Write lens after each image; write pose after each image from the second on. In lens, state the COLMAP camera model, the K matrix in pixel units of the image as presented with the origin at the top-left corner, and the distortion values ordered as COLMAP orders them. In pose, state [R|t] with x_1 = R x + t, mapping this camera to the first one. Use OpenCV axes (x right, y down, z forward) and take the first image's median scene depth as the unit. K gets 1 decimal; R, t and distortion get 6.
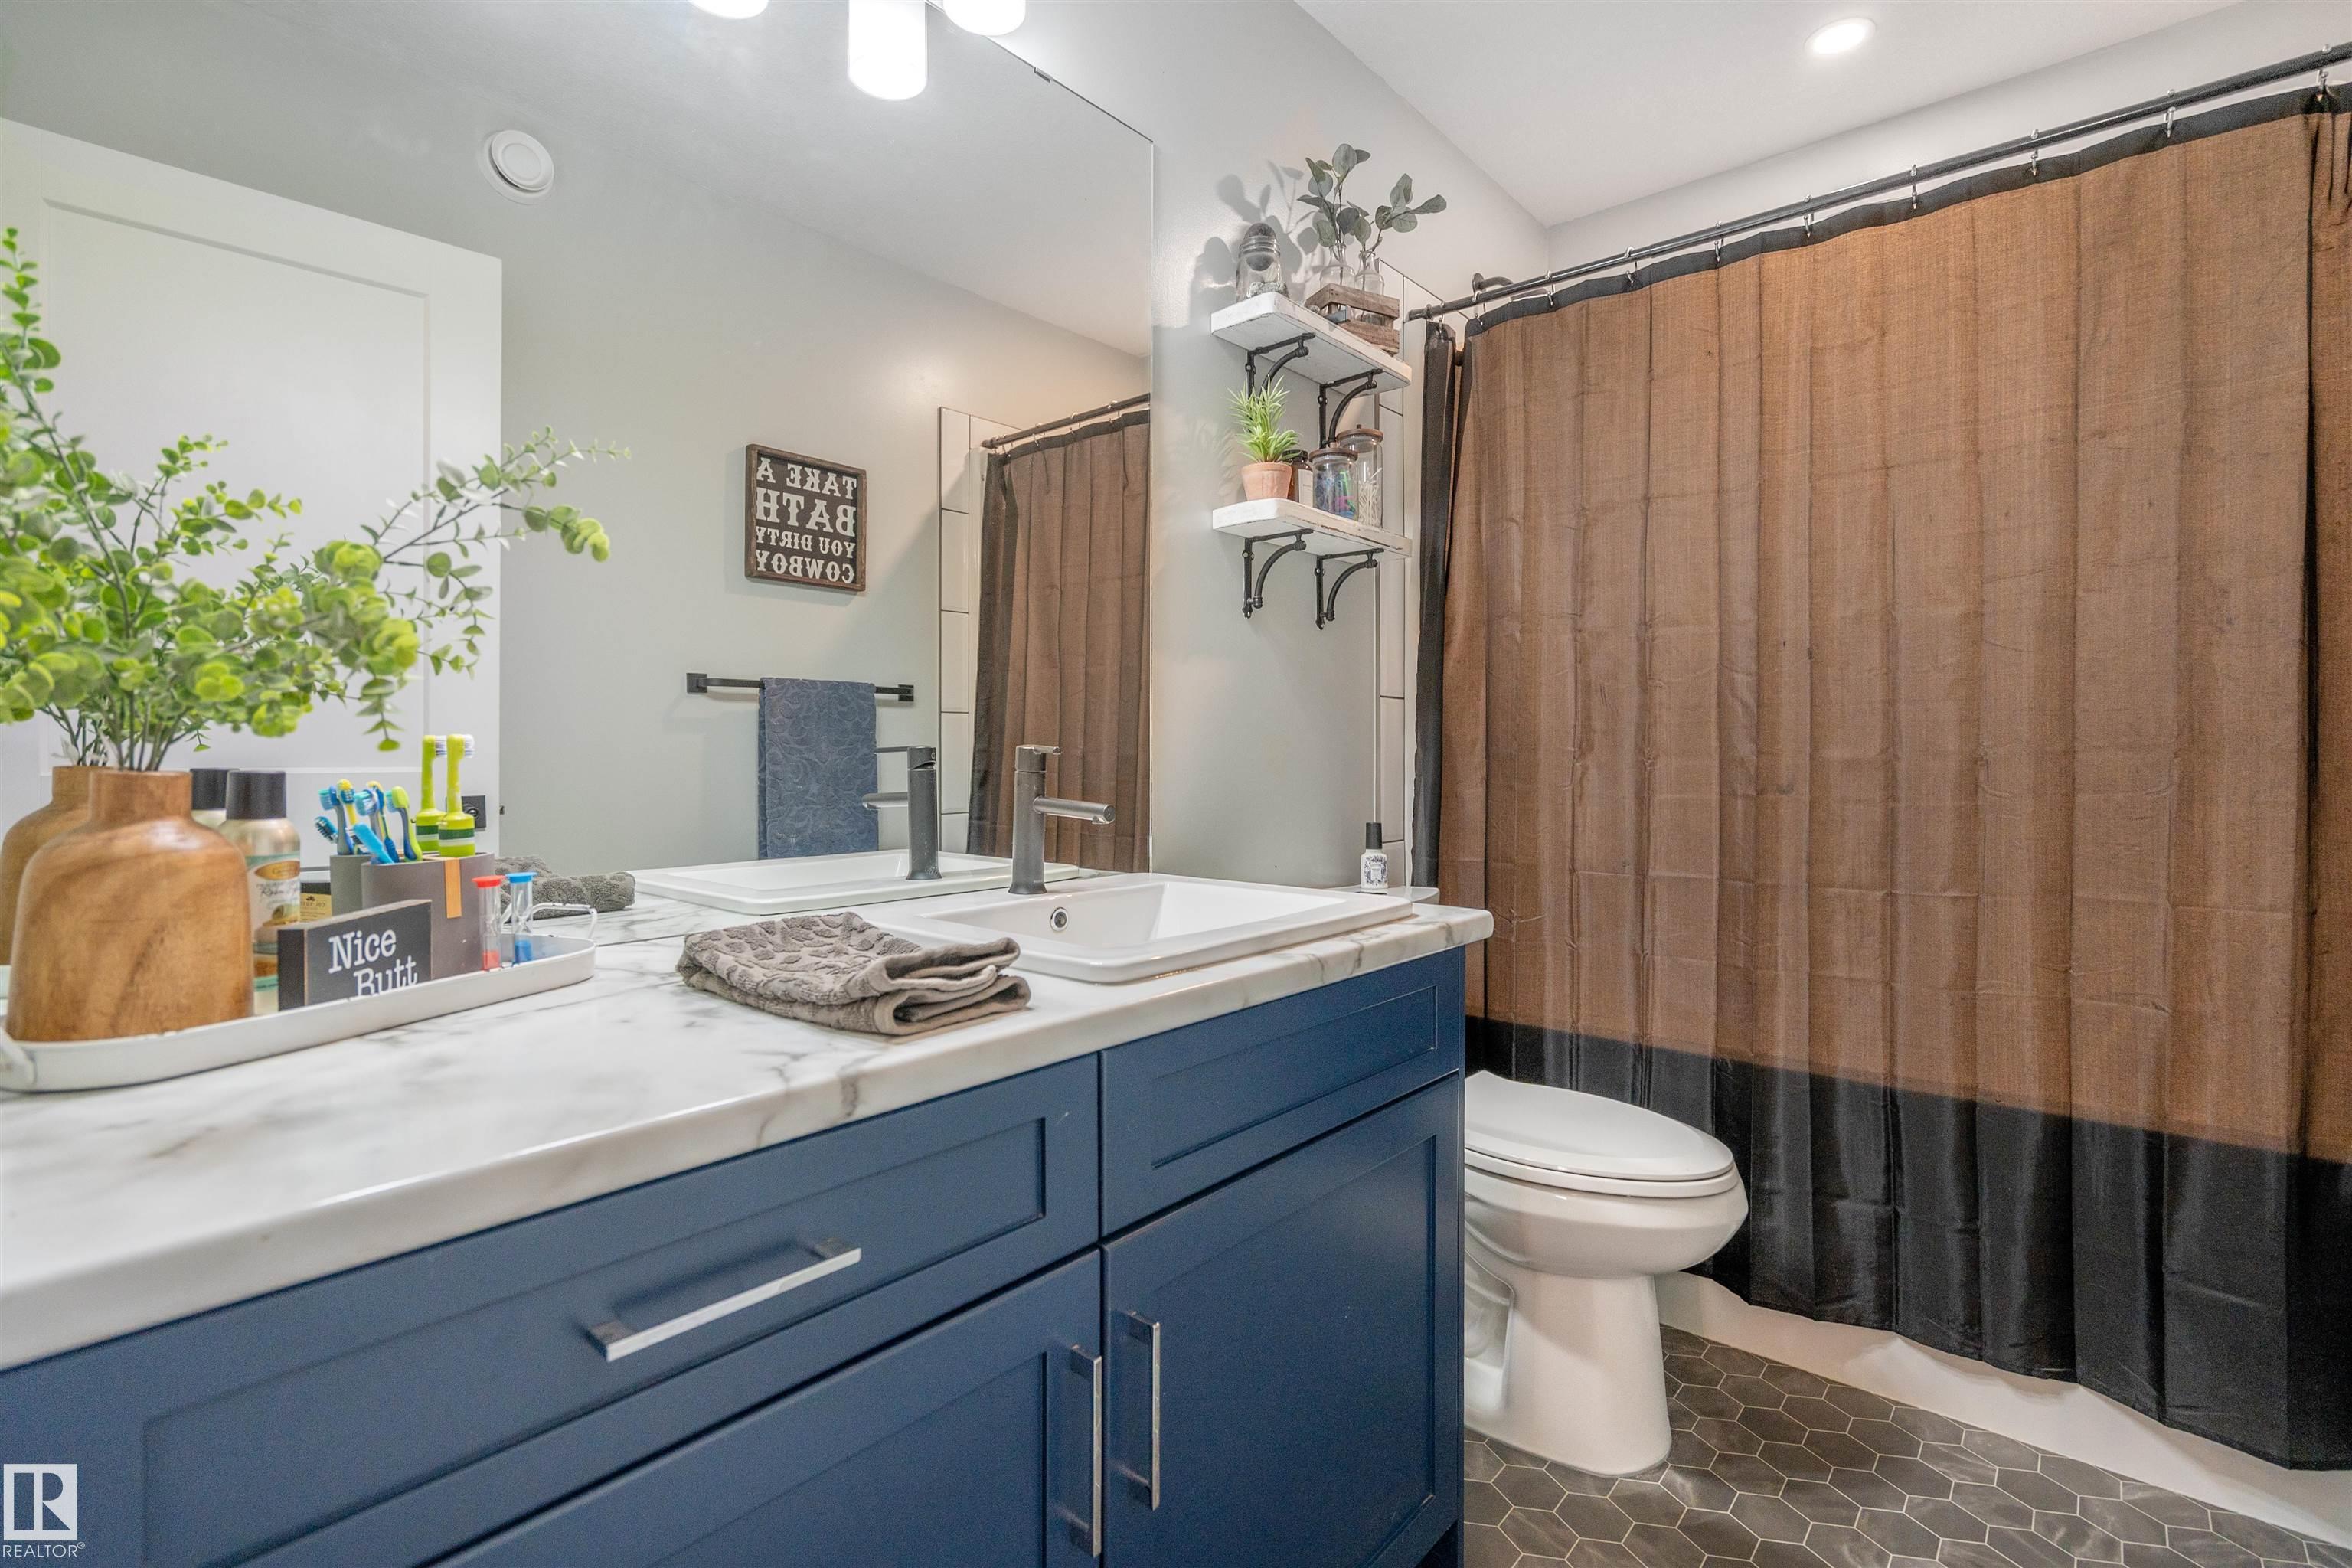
lens RADIAL K [[1083.0, 0, 1177.6], [0, 1083.0, 762.4], [0, 0, 1]] dist [-0.002970, -0.000175]
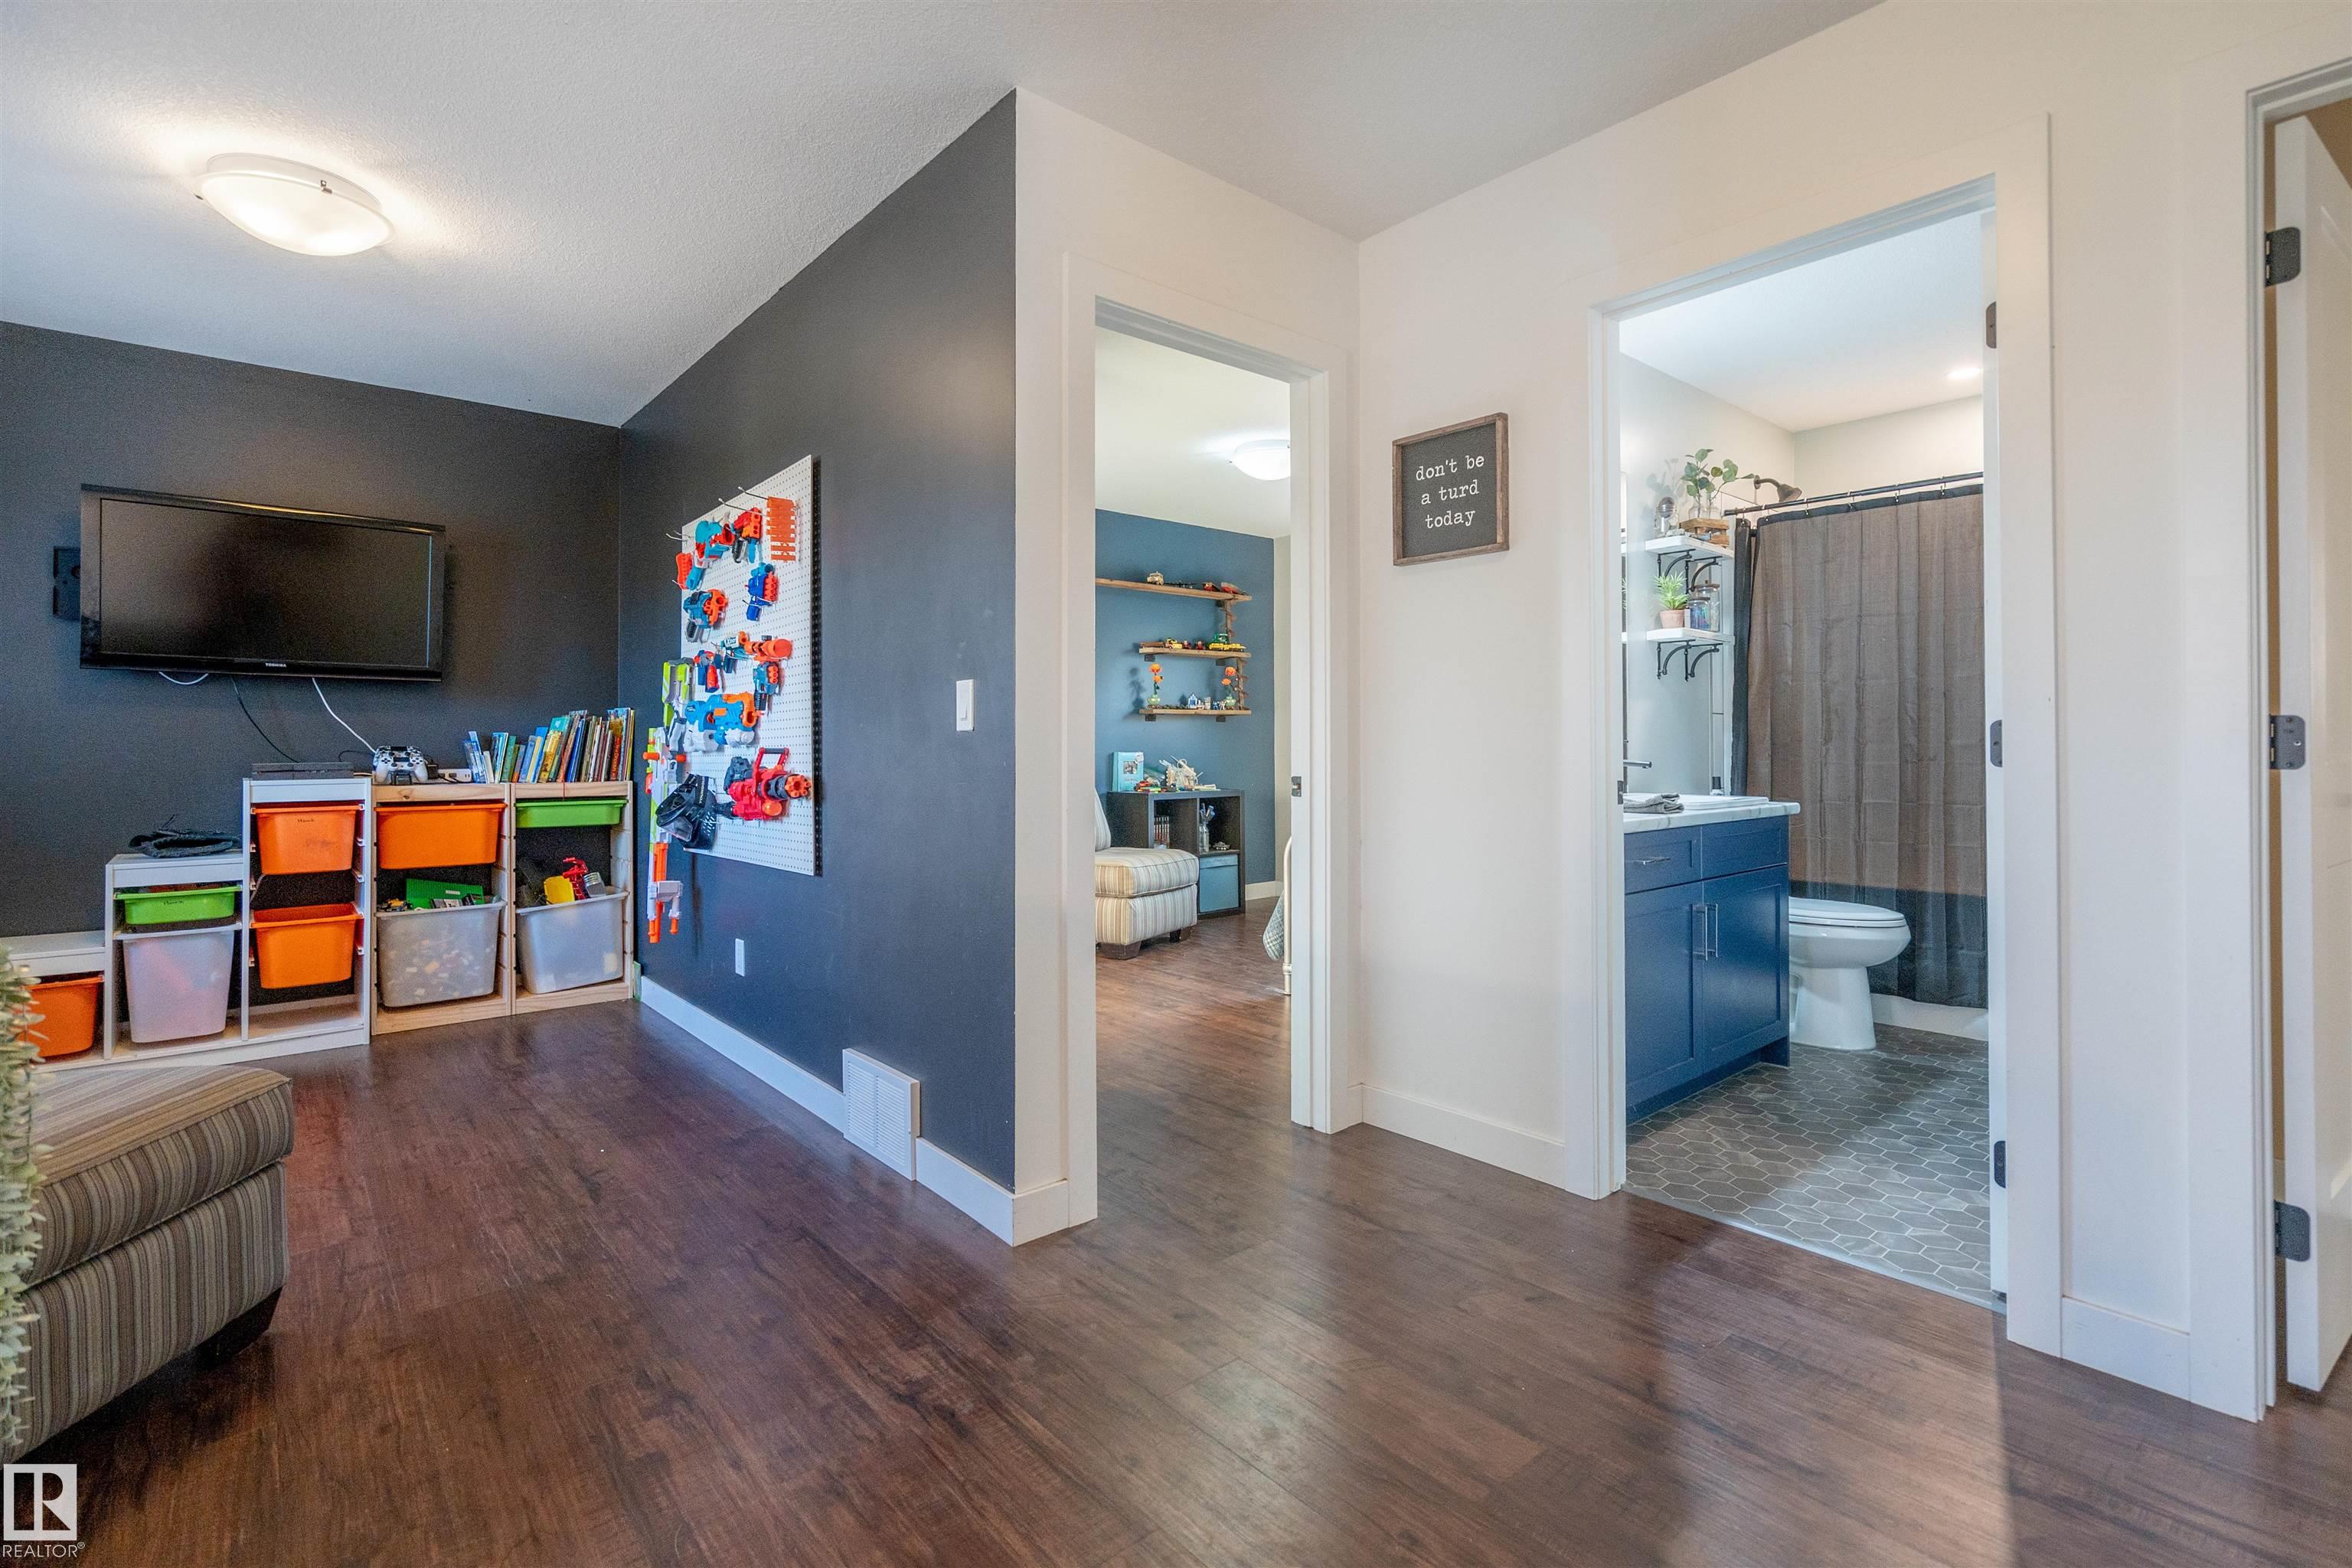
lens RADIAL K [[1083.0, 0, 1197.1], [0, 1083.0, 754.0], [0, 0, 1]] dist [-0.002970, -0.000175]
pose [[0.990816, -0.005912, -0.135089, -0.514837], [0.005582, 0.999980, -0.002821, 0.012184], [0.135103, 0.002041, 0.990829, -1.152378]]
